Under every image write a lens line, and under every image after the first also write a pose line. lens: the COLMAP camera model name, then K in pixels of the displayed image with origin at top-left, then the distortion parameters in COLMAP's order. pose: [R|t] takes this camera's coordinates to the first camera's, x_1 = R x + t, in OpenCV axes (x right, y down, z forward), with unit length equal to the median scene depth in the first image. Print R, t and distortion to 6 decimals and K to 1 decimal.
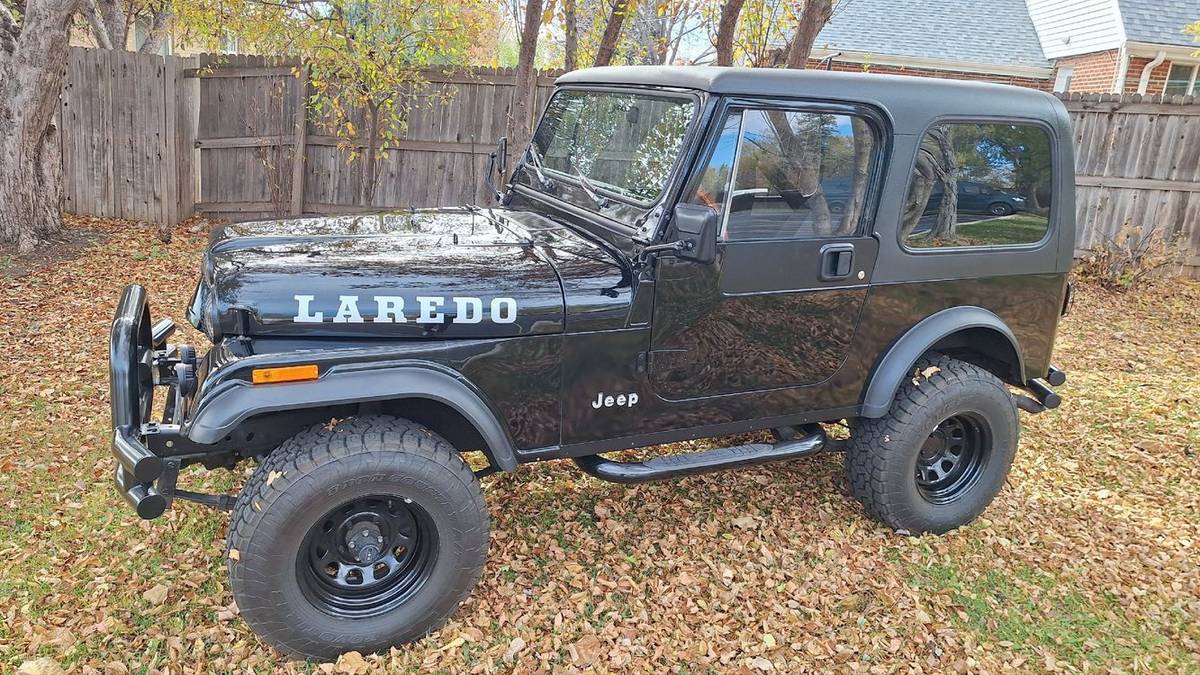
lens RADIAL K [[823.4, 0, 600.0], [0, 823.4, 337.5], [0, 0, 1]] dist [0.066896, -0.077202]
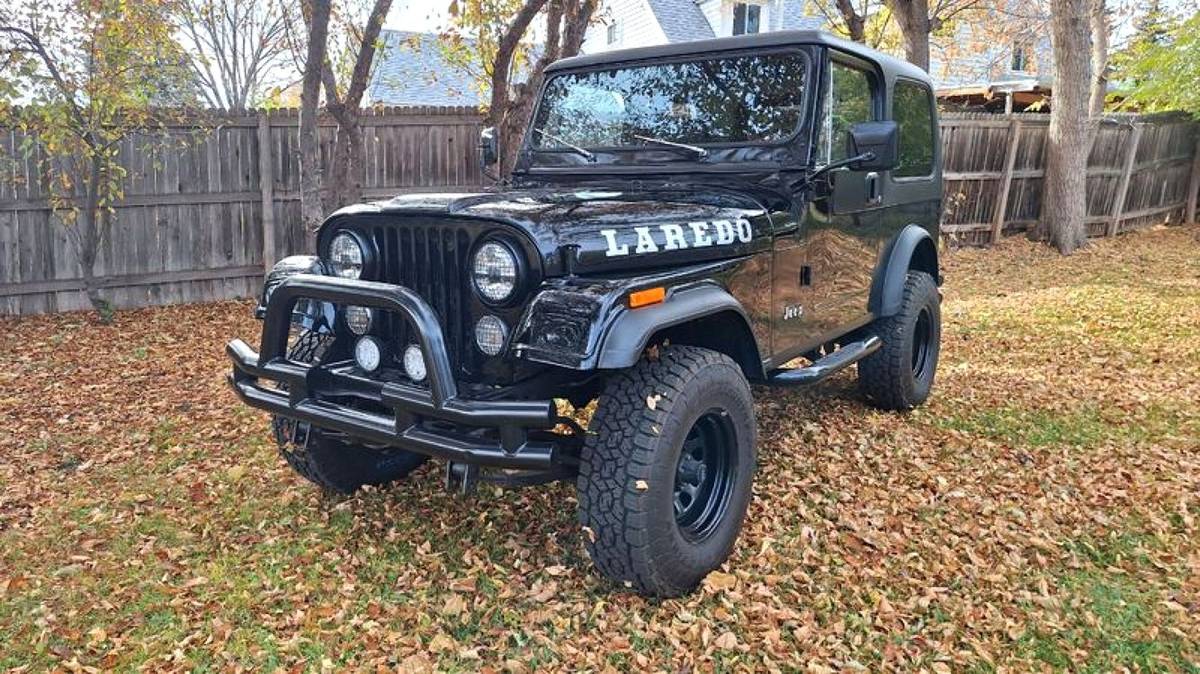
lens RADIAL K [[824.2, 0, 592.0], [0, 824.2, 335.9], [0, 0, 1]] dist [0.081603, -0.101028]
pose [[0.862250, -0.161267, 0.480122, -0.771840], [0.201748, 0.978864, -0.033529, 0.091894], [-0.464567, 0.125774, 0.876560, 0.134718]]
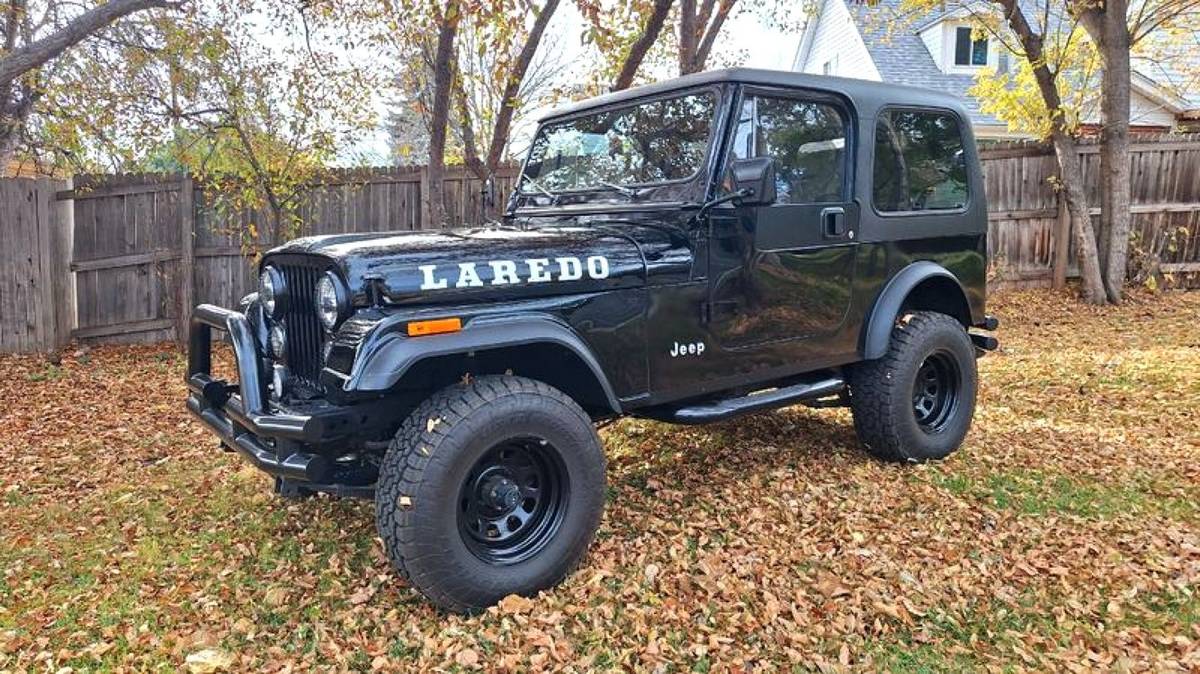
lens RADIAL K [[823.4, 0, 600.0], [0, 823.4, 337.0], [0, 0, 1]] dist [0.066896, -0.077202]
pose [[0.972254, -0.116235, 0.203005, -0.324776], [0.145076, 0.980376, -0.133478, 0.193775], [-0.183506, 0.159225, 0.970038, -0.069855]]
